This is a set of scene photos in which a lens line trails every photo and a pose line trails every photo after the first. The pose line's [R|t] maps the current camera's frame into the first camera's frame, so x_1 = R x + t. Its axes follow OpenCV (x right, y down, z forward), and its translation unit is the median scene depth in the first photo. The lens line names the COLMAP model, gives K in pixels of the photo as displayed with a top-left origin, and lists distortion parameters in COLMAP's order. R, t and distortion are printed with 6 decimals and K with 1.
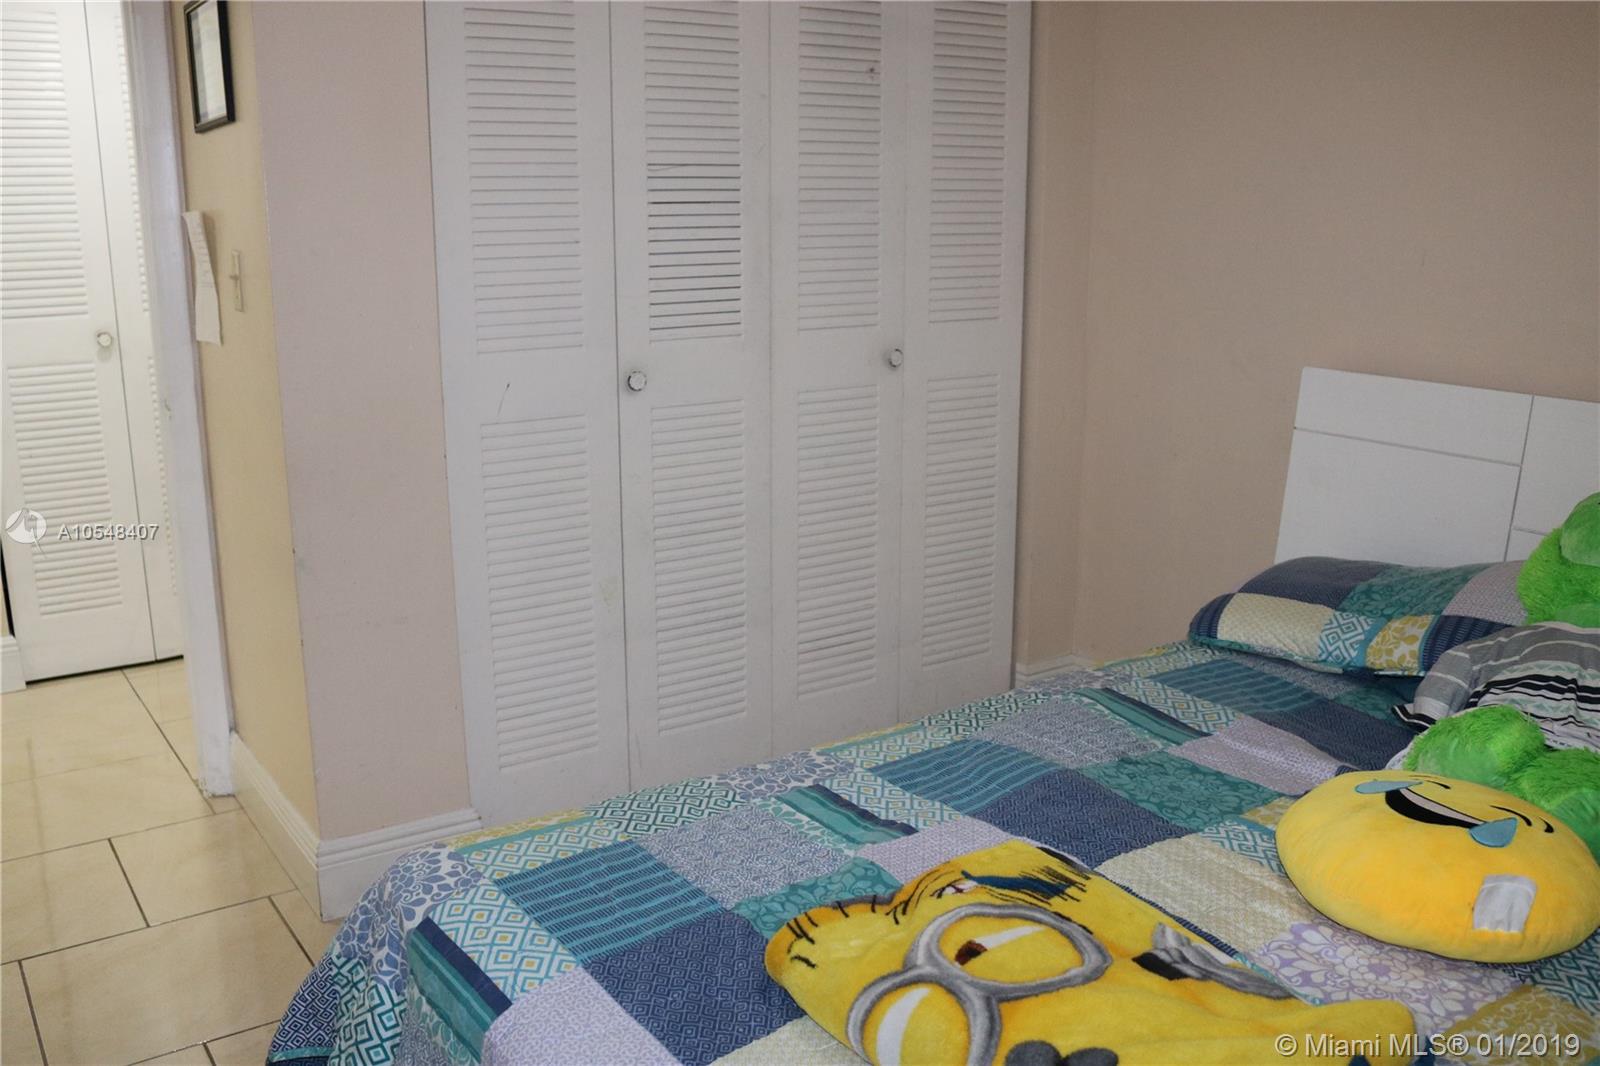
lens RADIAL K [[1432.2, 0, 800.0], [0, 1432.2, 533.0], [0, 0, 1]] dist [-0.082838, -0.001312]
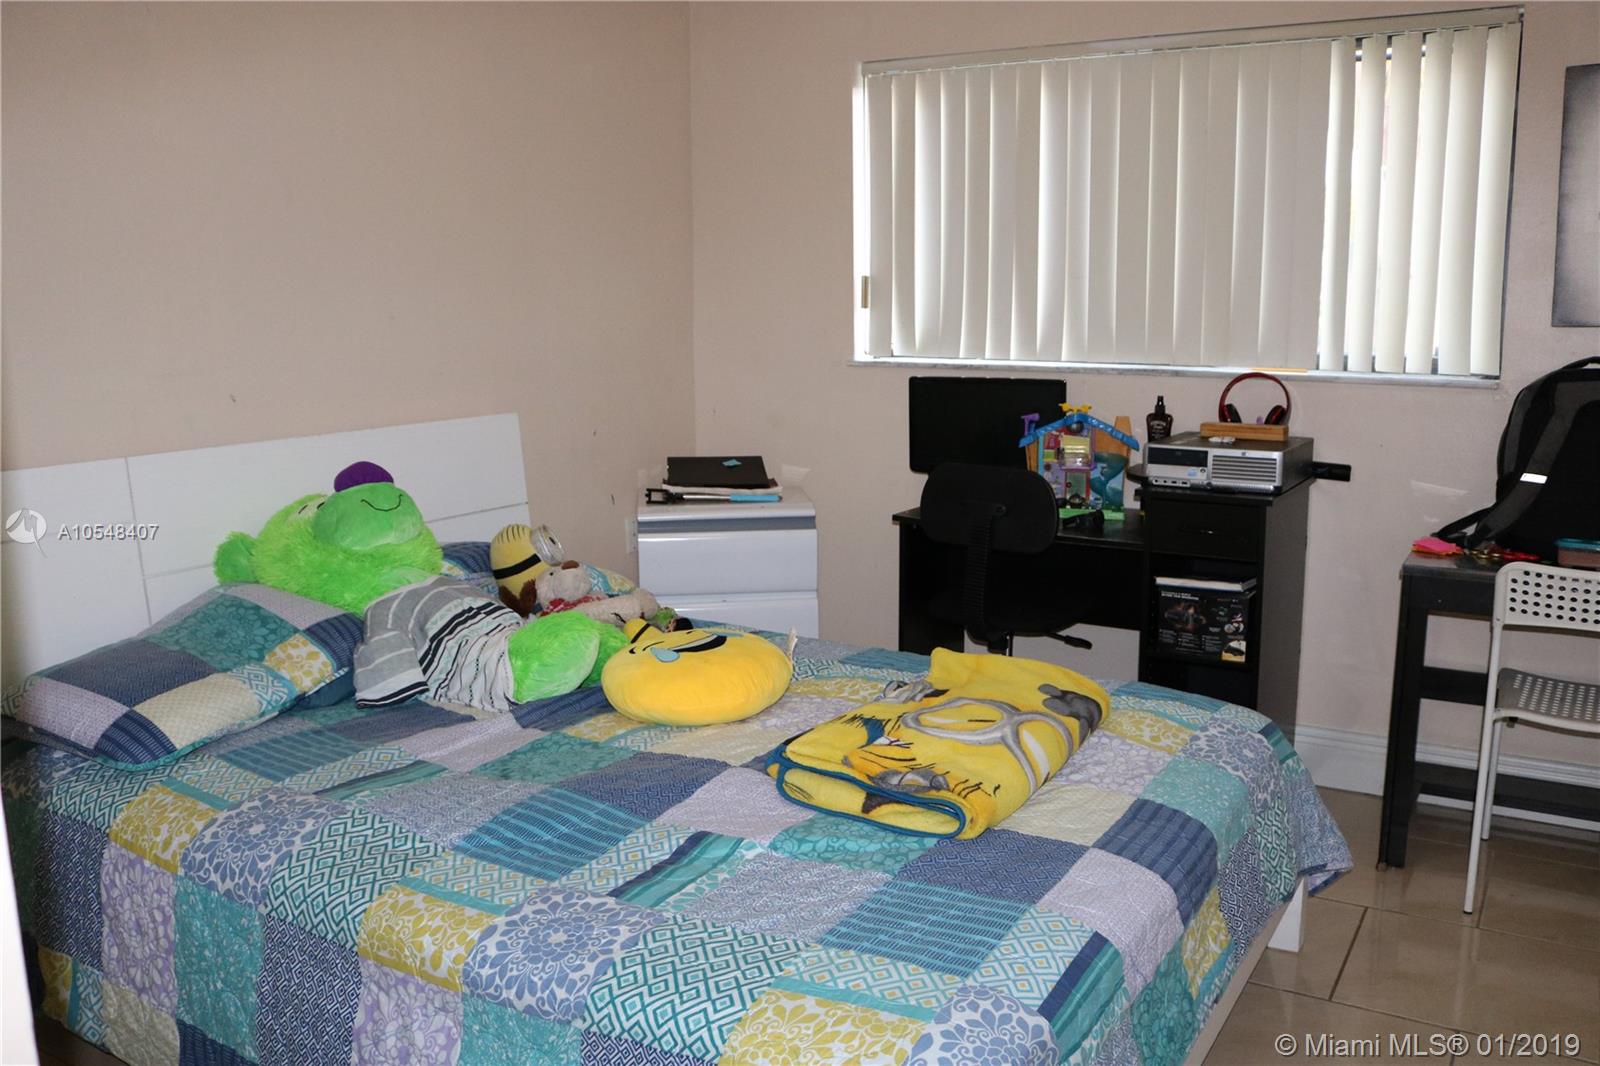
lens RADIAL K [[1338.6, 0, 800.0], [0, 1338.6, 533.0], [0, 0, 1]] dist [-0.136532, 0.102251]
pose [[-0.407262, -0.159813, 0.899220, -0.913336], [0.218422, 0.938958, 0.265799, -0.291948], [-0.886809, 0.304659, -0.347496, 1.310964]]
